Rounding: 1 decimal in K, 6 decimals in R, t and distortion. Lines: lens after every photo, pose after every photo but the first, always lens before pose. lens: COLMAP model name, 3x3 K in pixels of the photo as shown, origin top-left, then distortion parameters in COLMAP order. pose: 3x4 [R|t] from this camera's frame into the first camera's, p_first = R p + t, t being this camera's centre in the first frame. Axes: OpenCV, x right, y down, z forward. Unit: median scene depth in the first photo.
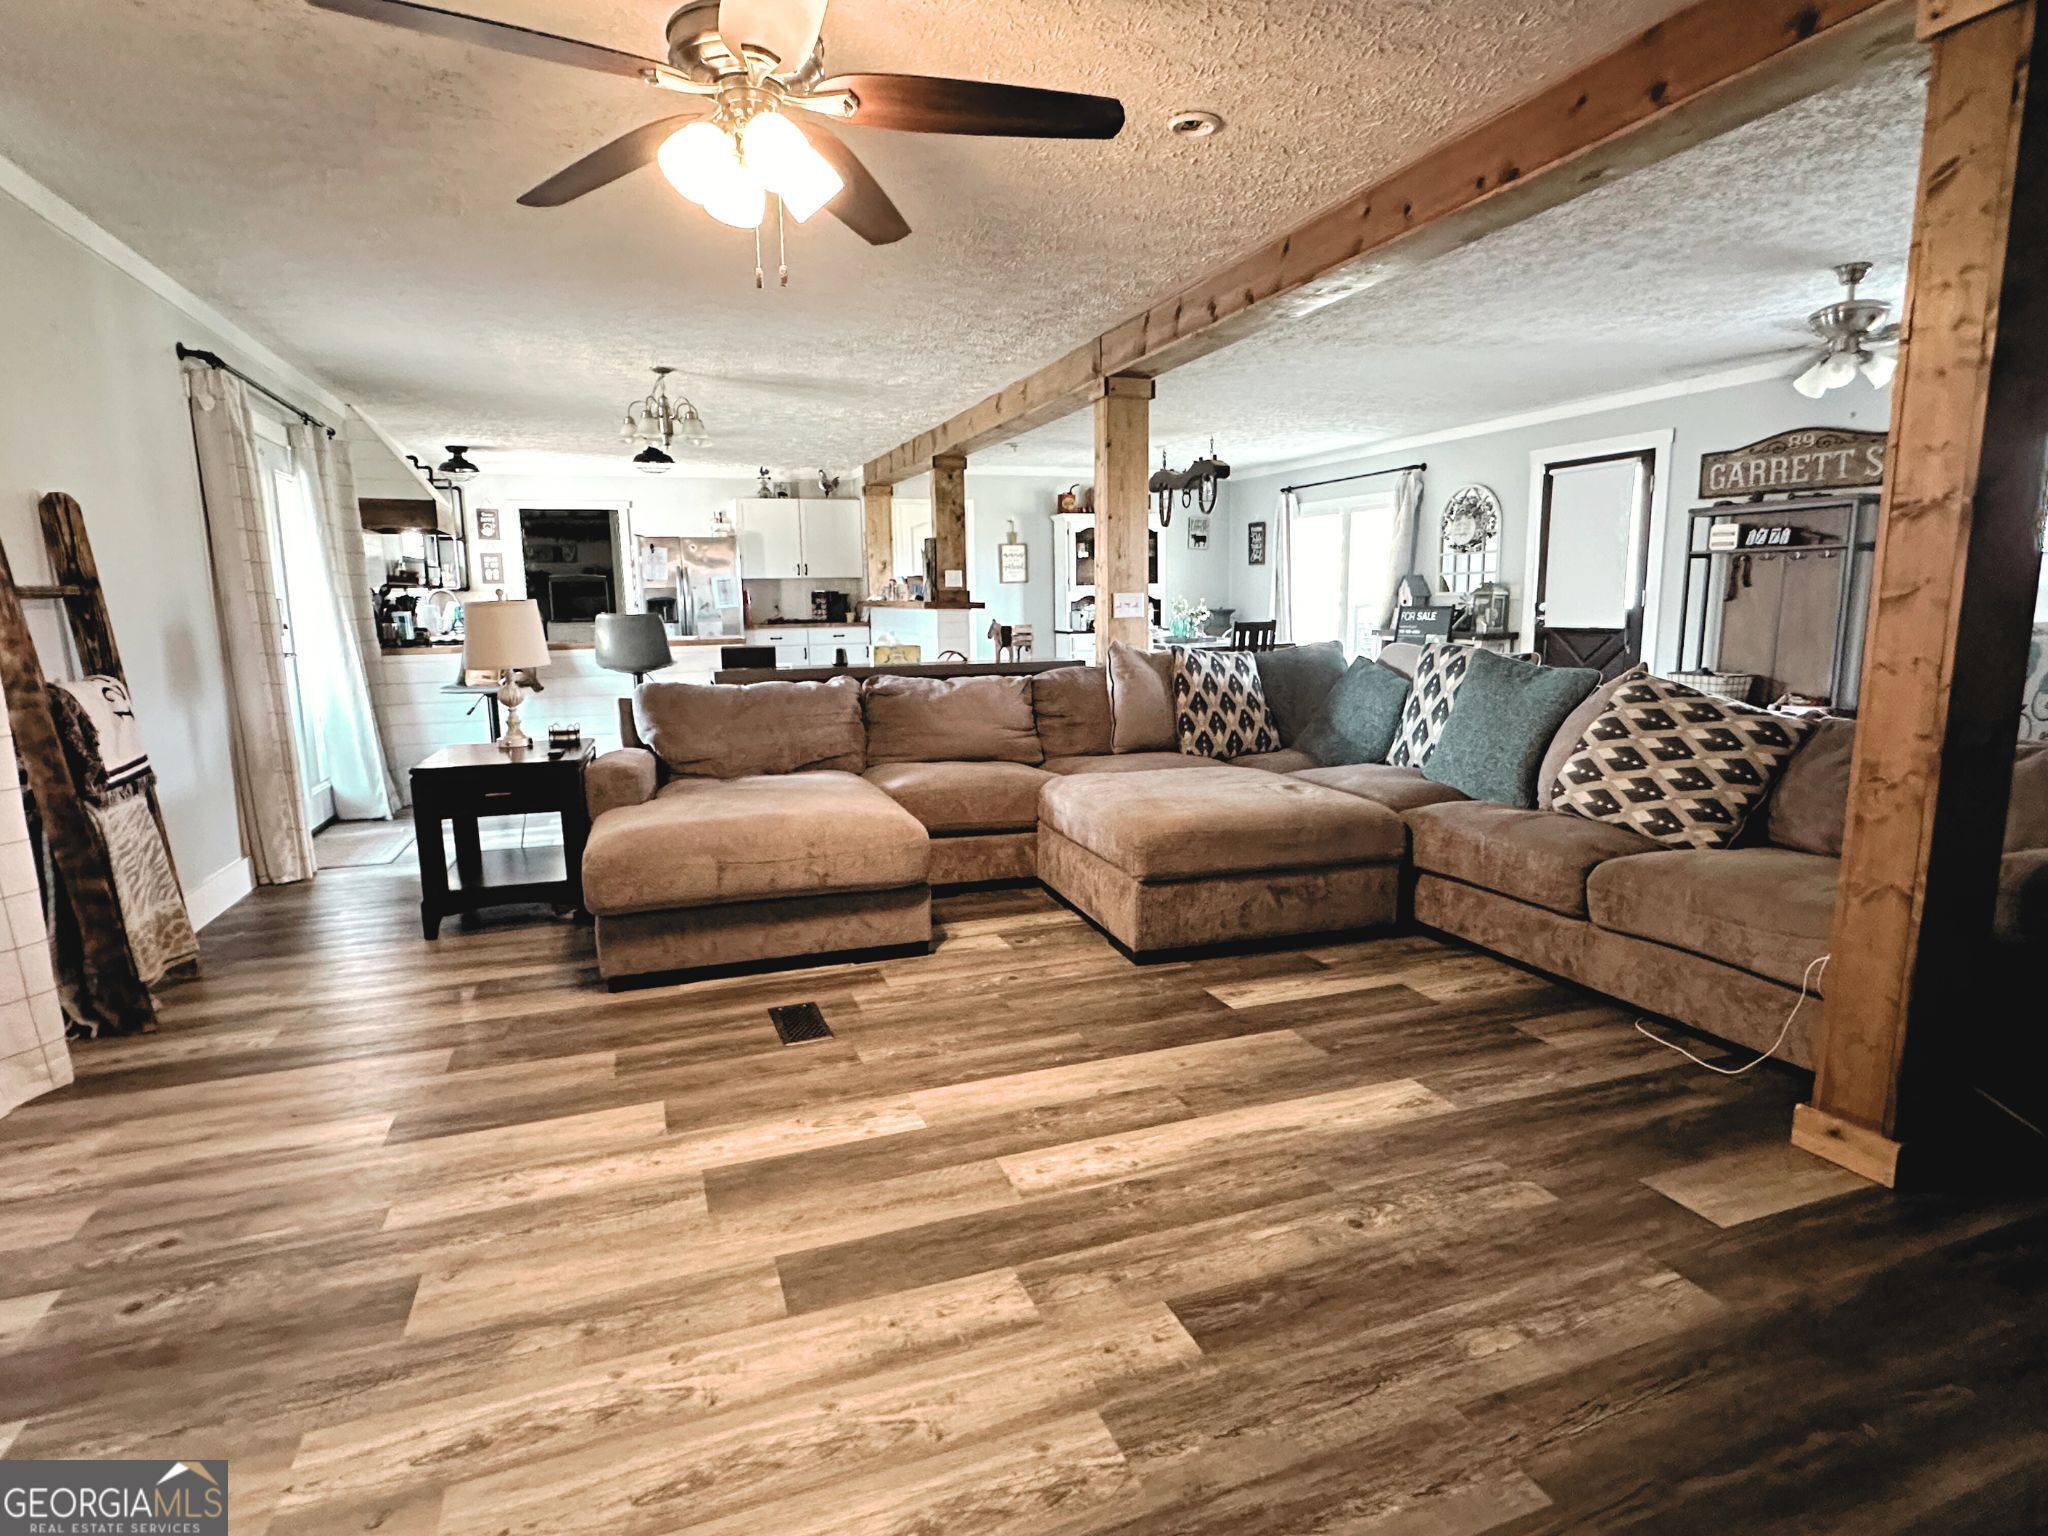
lens RADIAL K [[909.0, 0, 1012.2], [0, 909.0, 773.2], [0, 0, 1]] dist [-0.003954, 0.000180]
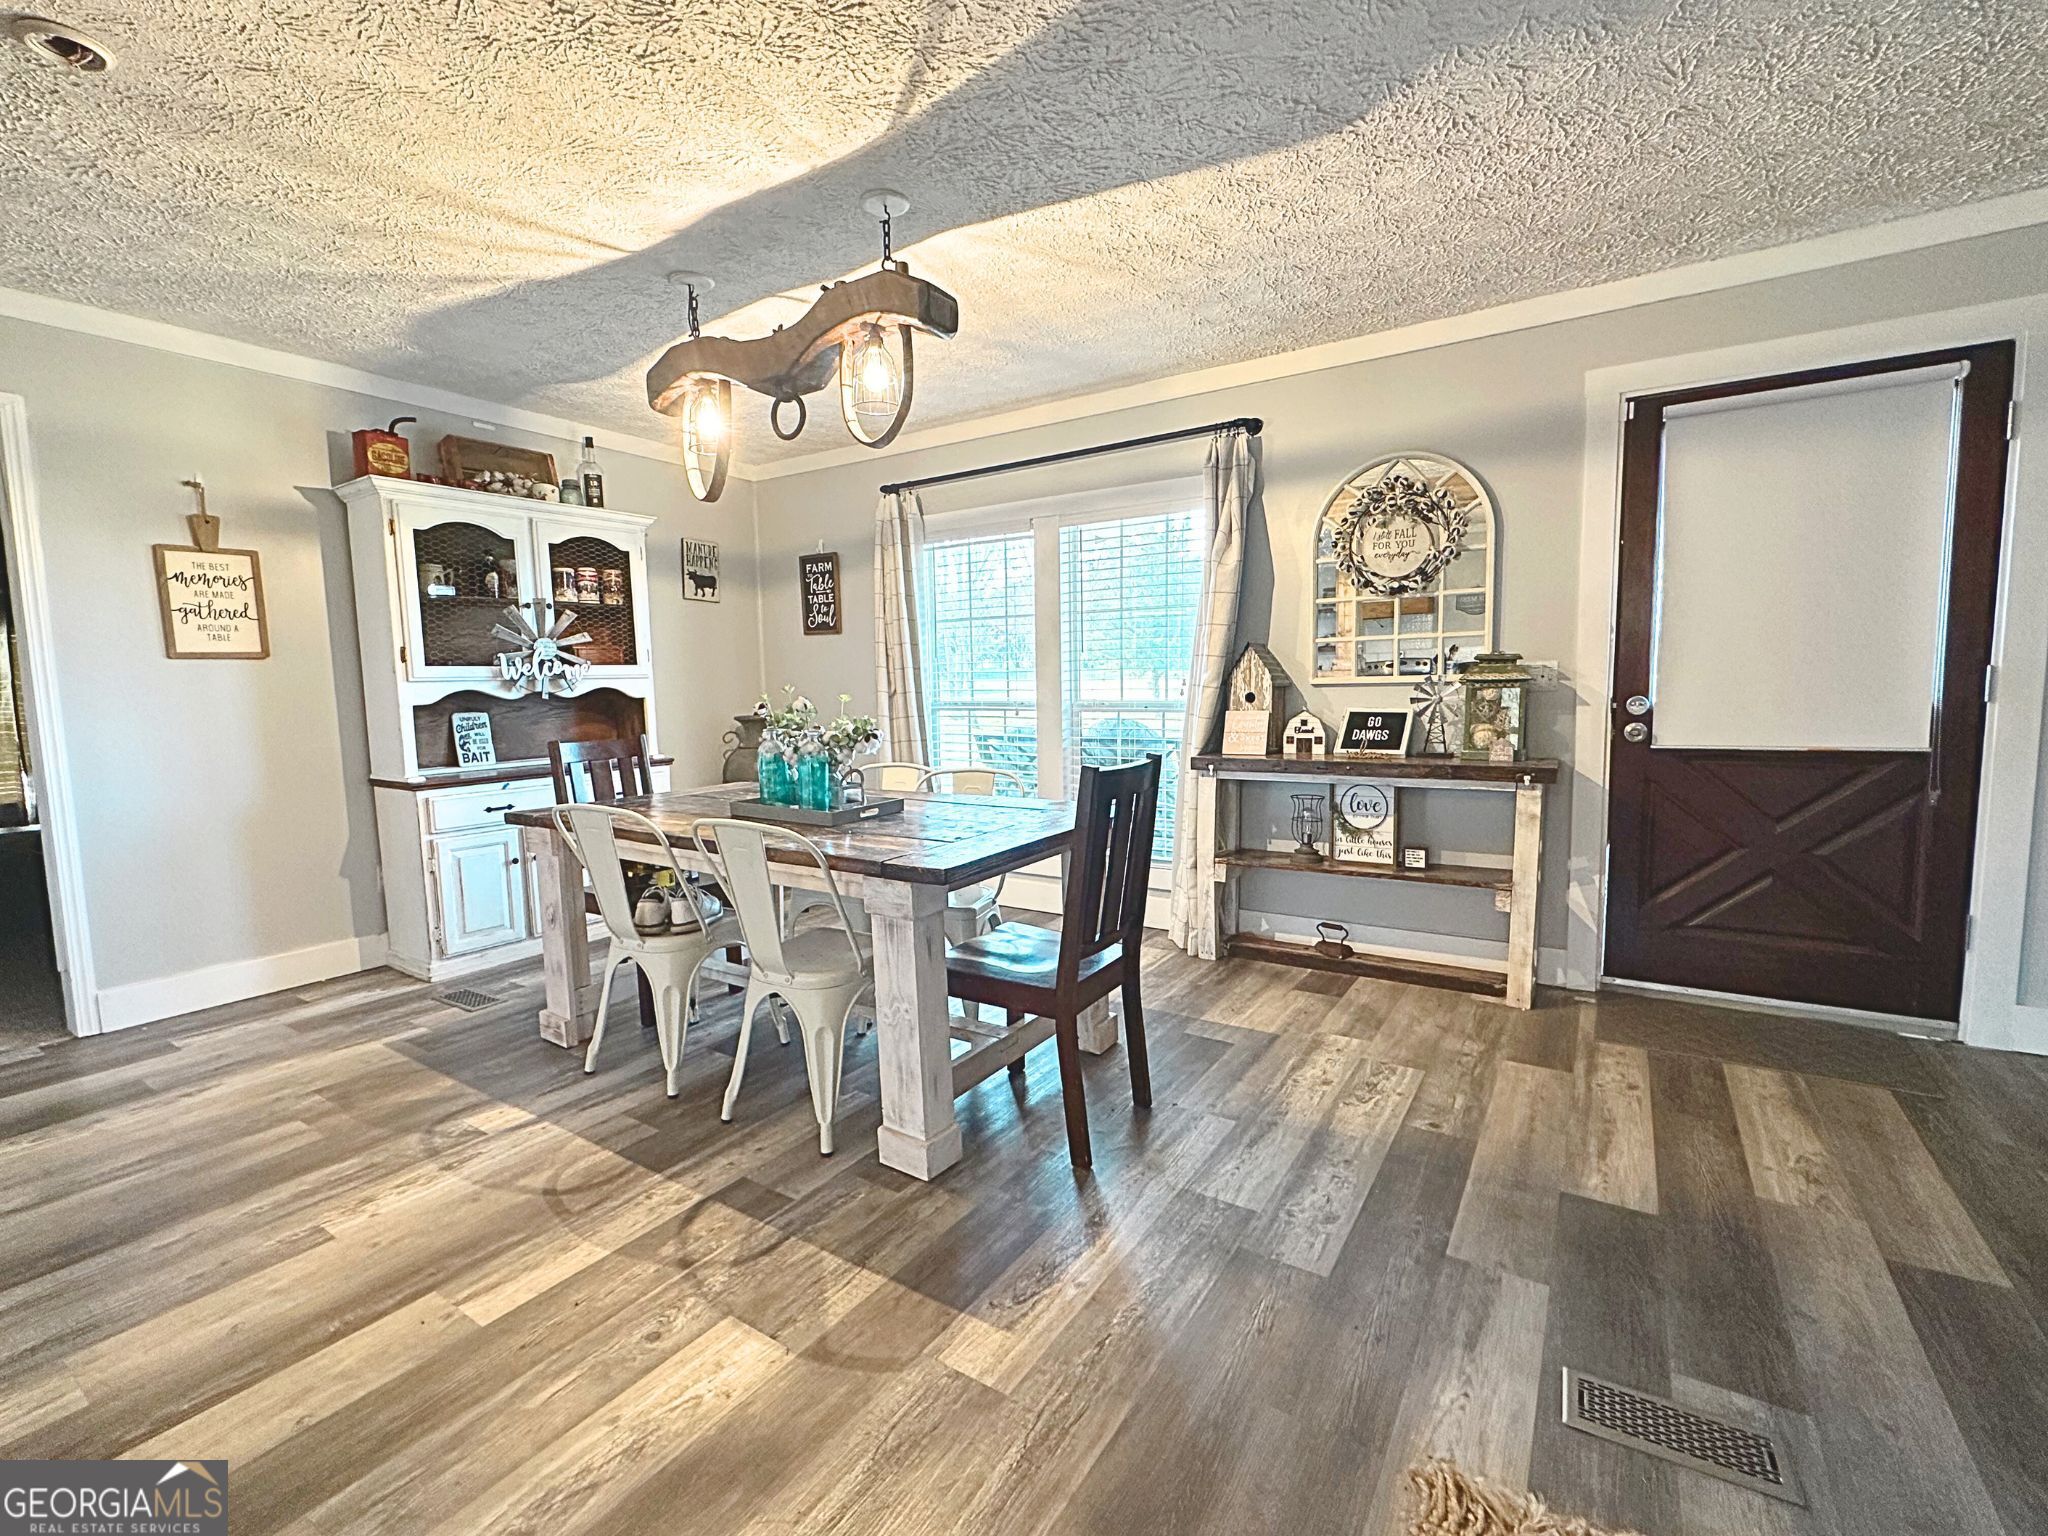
lens RADIAL K [[909.0, 0, 1012.2], [0, 909.0, 773.2], [0, 0, 1]] dist [-0.003954, 0.000180]
pose [[0.797680, -0.058696, 0.600218, 0.061725], [0.122026, 0.990375, -0.065321, -0.188355], [-0.590607, 0.125347, 0.797165, 0.982303]]
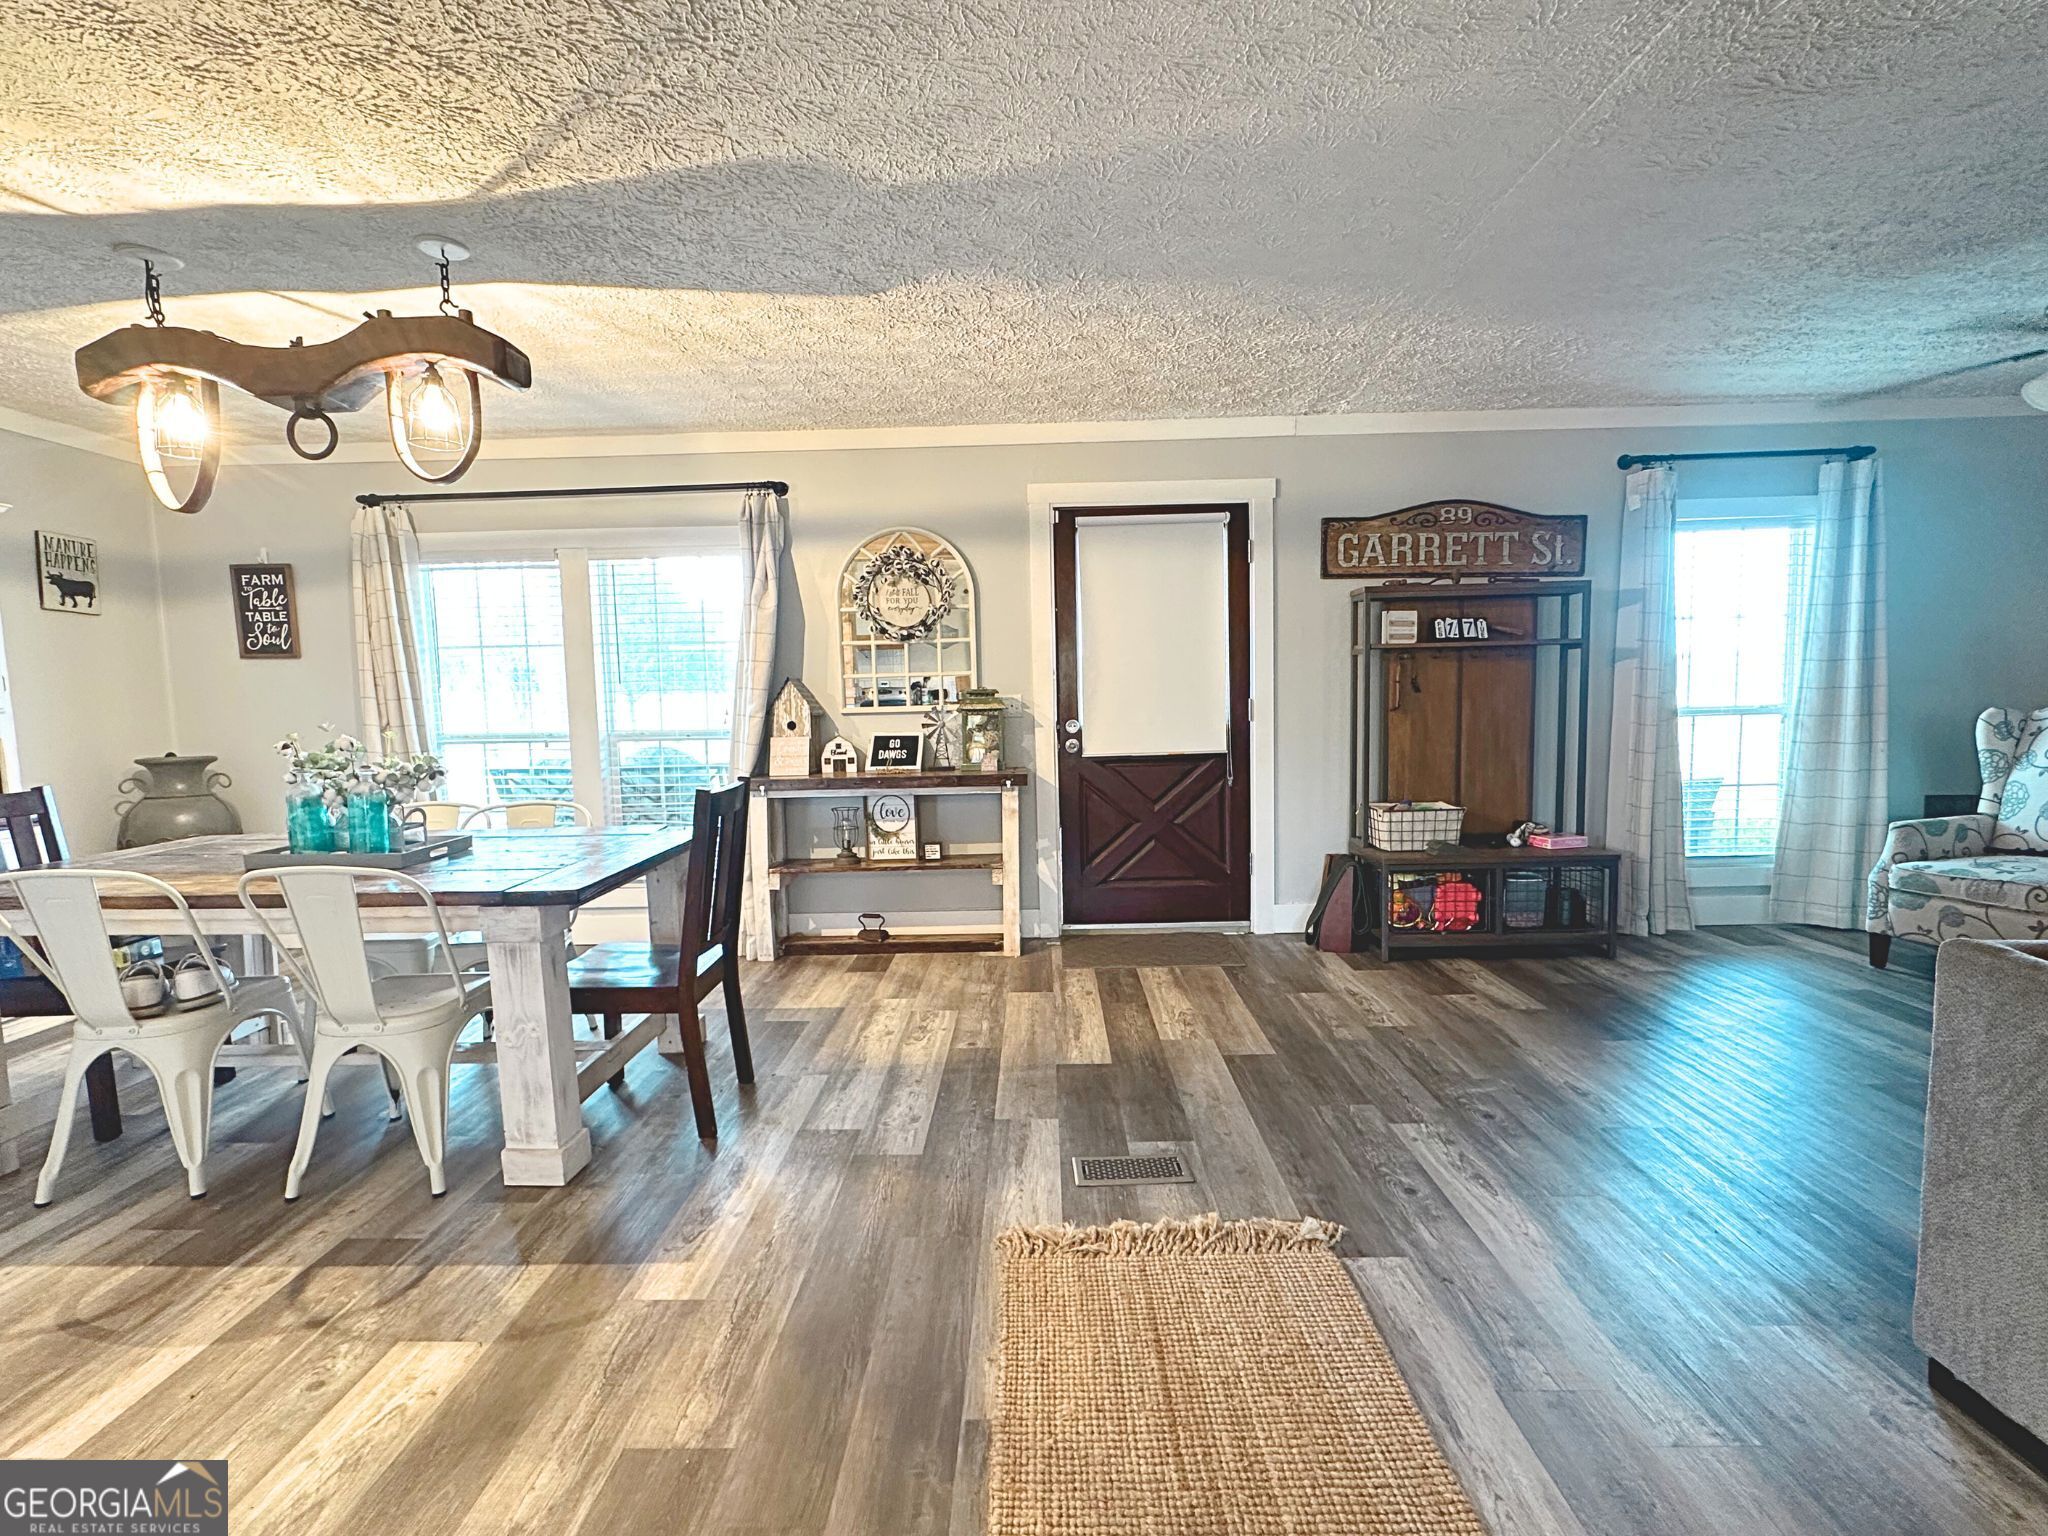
lens RADIAL K [[909.0, 0, 1012.2], [0, 909.0, 773.2], [0, 0, 1]] dist [-0.003954, 0.000180]
pose [[0.361518, -0.071512, 0.929618, -0.039291], [0.196350, 0.980533, -0.000930, -0.189353], [-0.911455, 0.182867, 0.368522, 0.962013]]
